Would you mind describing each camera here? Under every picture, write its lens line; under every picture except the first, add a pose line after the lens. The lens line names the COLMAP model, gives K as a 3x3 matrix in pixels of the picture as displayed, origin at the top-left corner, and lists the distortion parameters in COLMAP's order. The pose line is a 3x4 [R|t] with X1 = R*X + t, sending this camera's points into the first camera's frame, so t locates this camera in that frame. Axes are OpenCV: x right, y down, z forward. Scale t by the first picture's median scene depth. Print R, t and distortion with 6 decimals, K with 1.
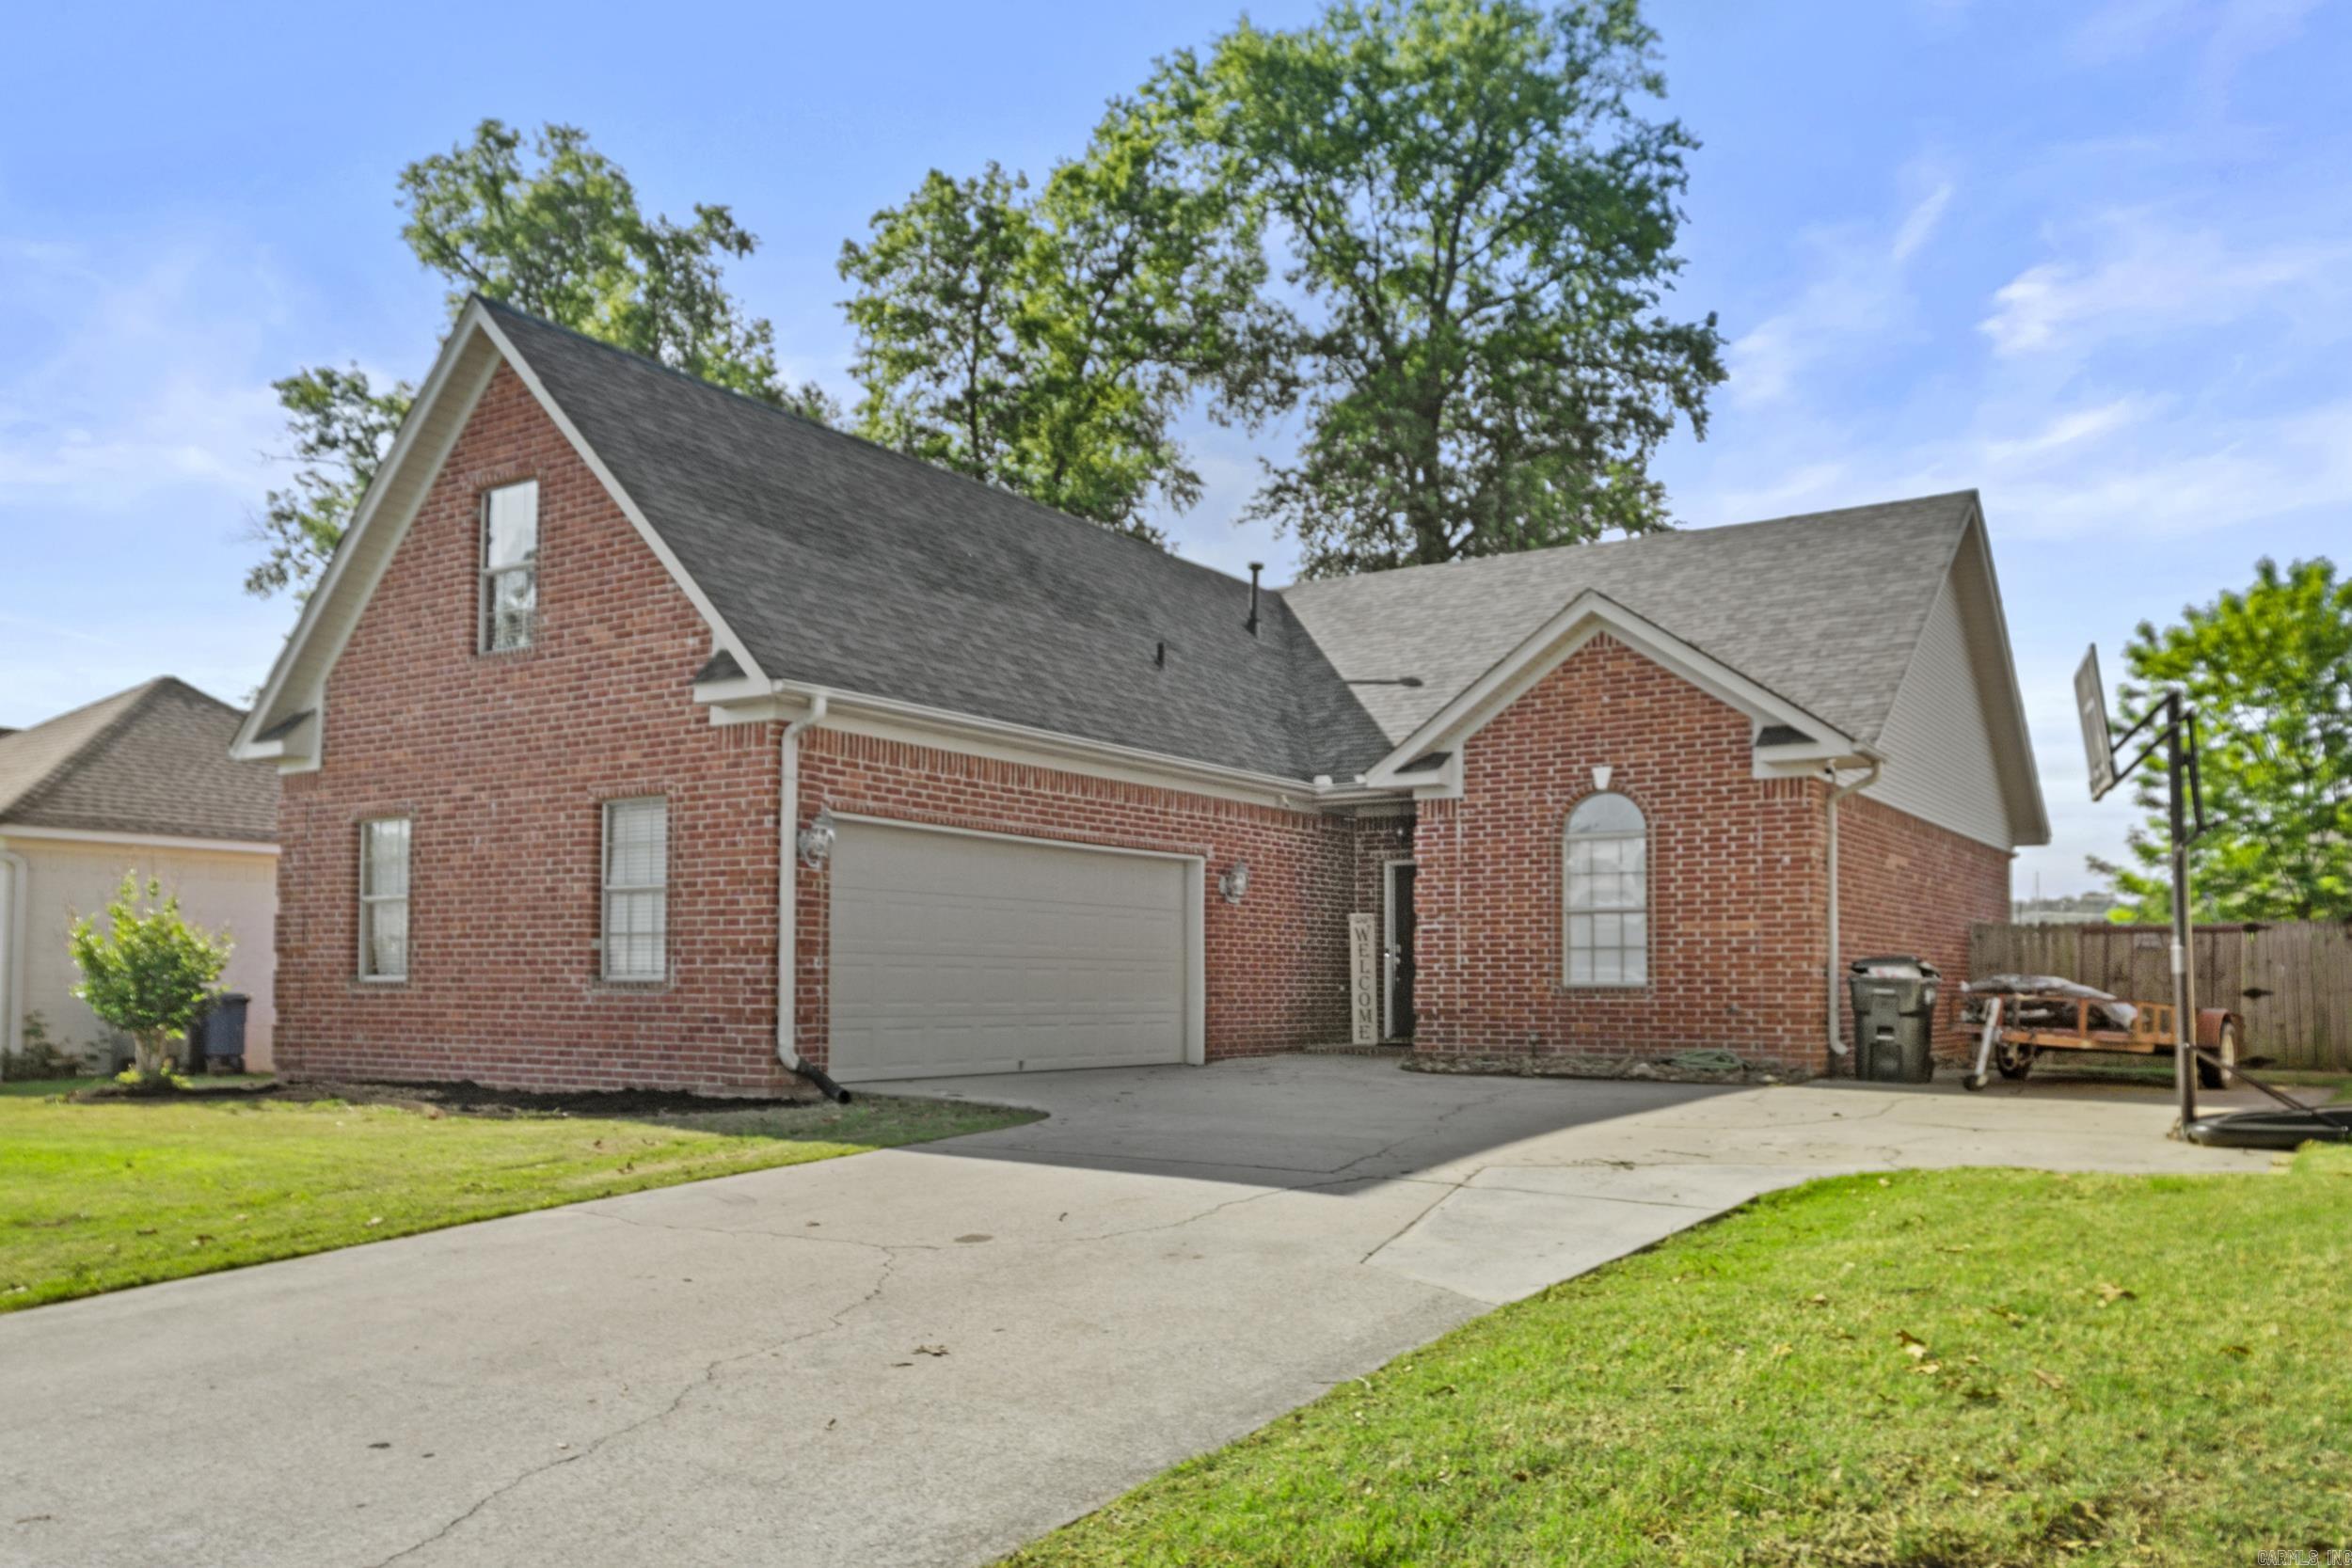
lens RADIAL K [[1735.2, 0, 1176.0], [0, 1735.2, 784.0], [0, 0, 1]] dist [0.002924, 0.000563]
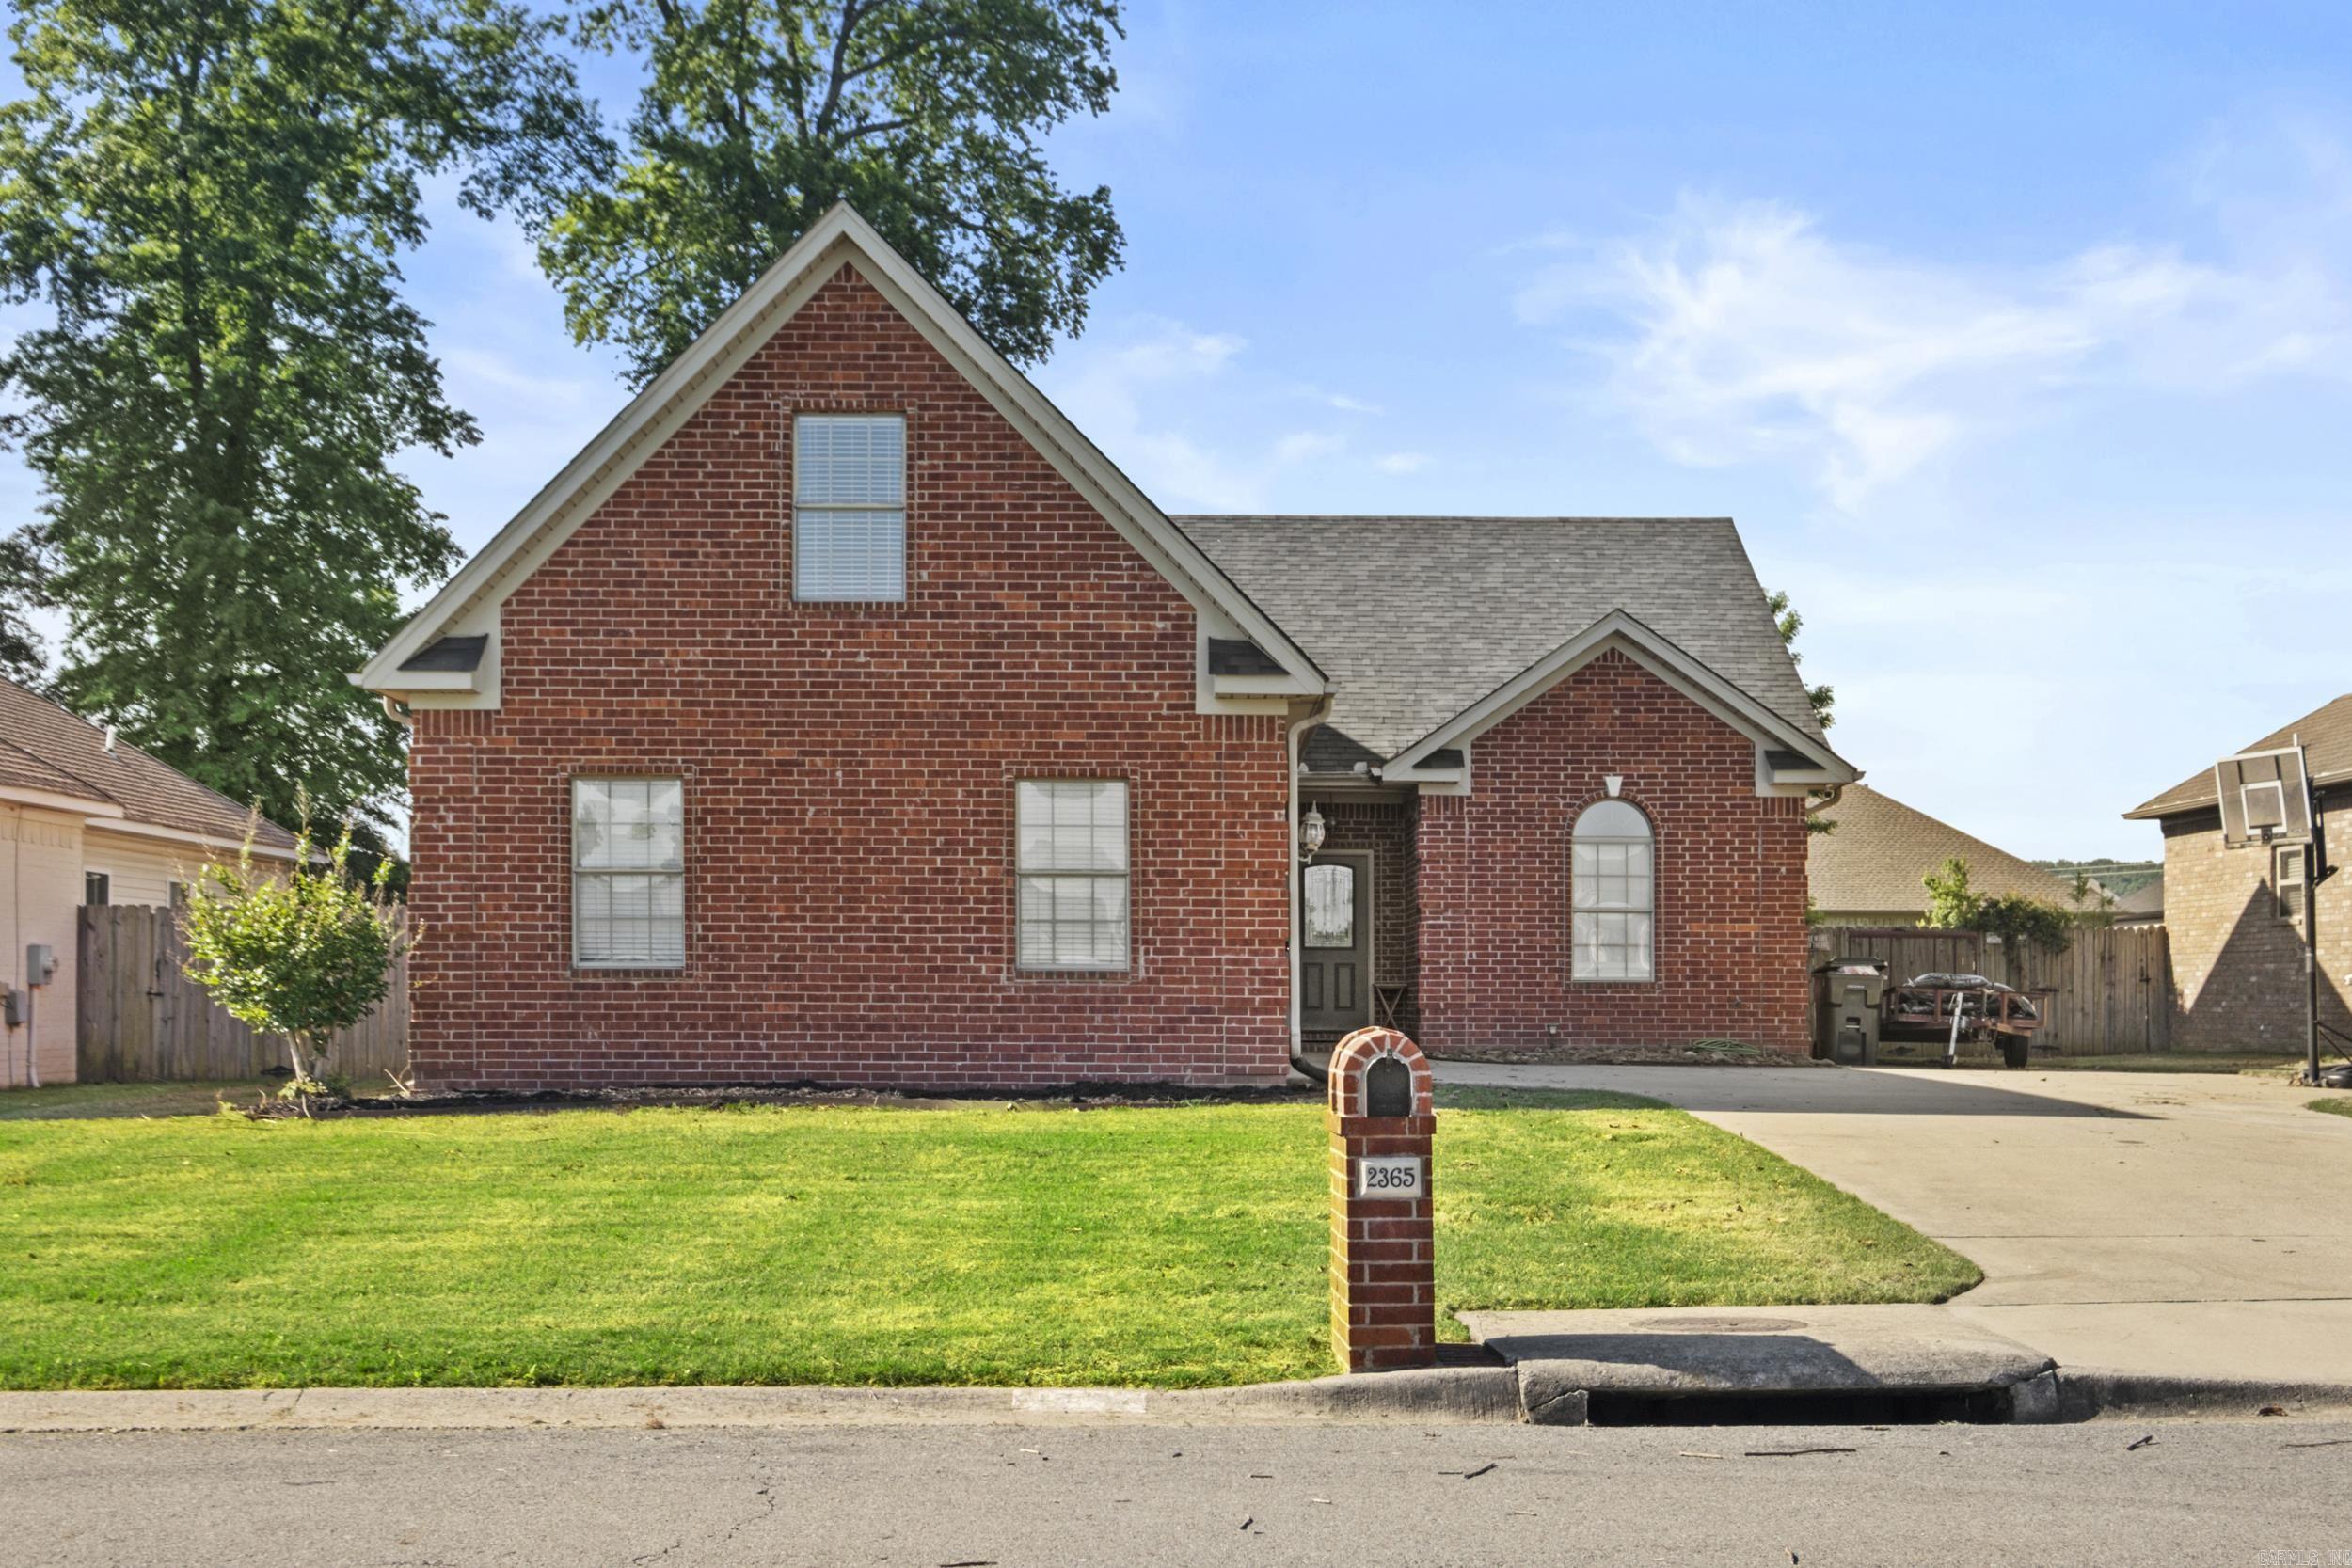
lens RADIAL K [[2477.7, 0, 1176.0], [0, 2477.7, 784.0], [0, 0, 1]] dist [-0.006538, -0.001994]
pose [[0.849000, 0.046359, 0.526356, -0.809350], [-0.064611, 0.997777, 0.016337, -0.012749], [-0.524428, -0.047879, 0.850108, -0.154399]]
